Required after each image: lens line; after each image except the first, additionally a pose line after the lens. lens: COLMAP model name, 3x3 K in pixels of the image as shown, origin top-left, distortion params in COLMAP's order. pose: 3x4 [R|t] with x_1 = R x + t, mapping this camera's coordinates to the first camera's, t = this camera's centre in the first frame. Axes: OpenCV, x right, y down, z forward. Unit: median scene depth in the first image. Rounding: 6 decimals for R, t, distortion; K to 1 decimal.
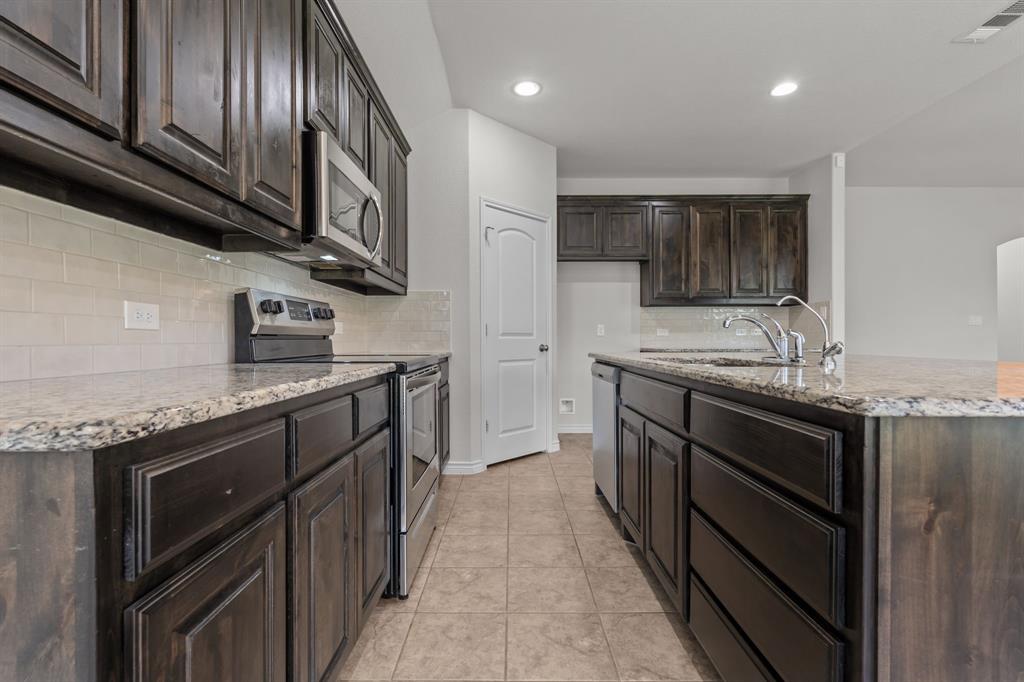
lens RADIAL K [[483.3, 0, 515.8], [0, 483.3, 341.9], [0, 0, 1]] dist [-0.000727, 0.000040]
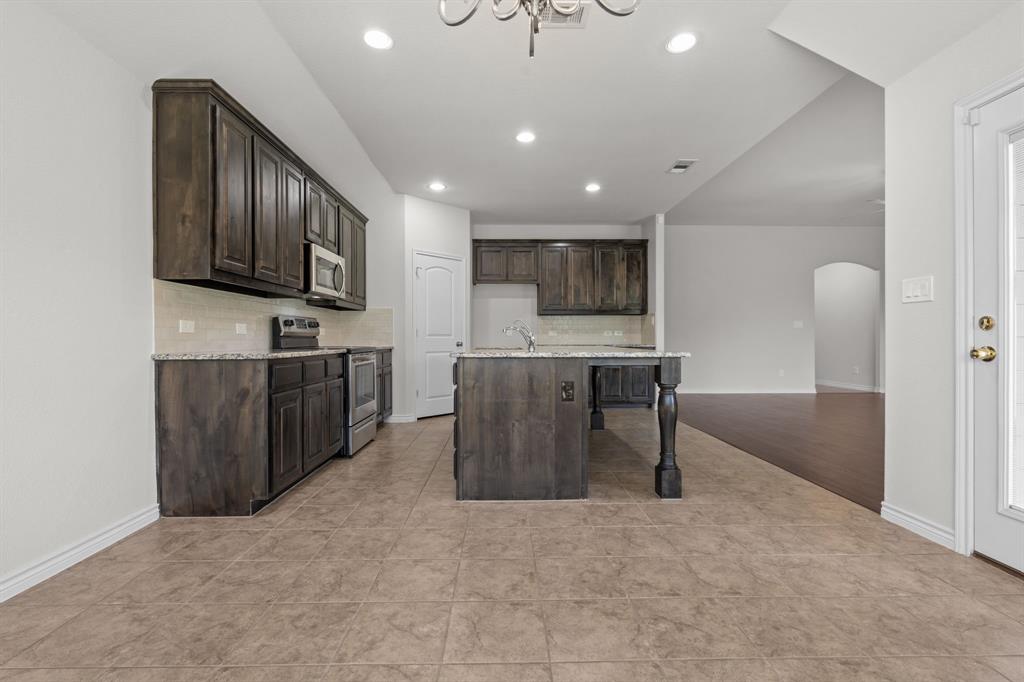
lens RADIAL K [[482.8, 0, 512.0], [0, 482.8, 341.0], [0, 0, 1]] dist [0.024312, 0.000036]
pose [[0.999915, 0.001441, 0.012923, 0.308489], [-0.001440, 0.999999, -0.000084, 0.004229], [-0.012924, 0.000065, 0.999916, -0.788261]]
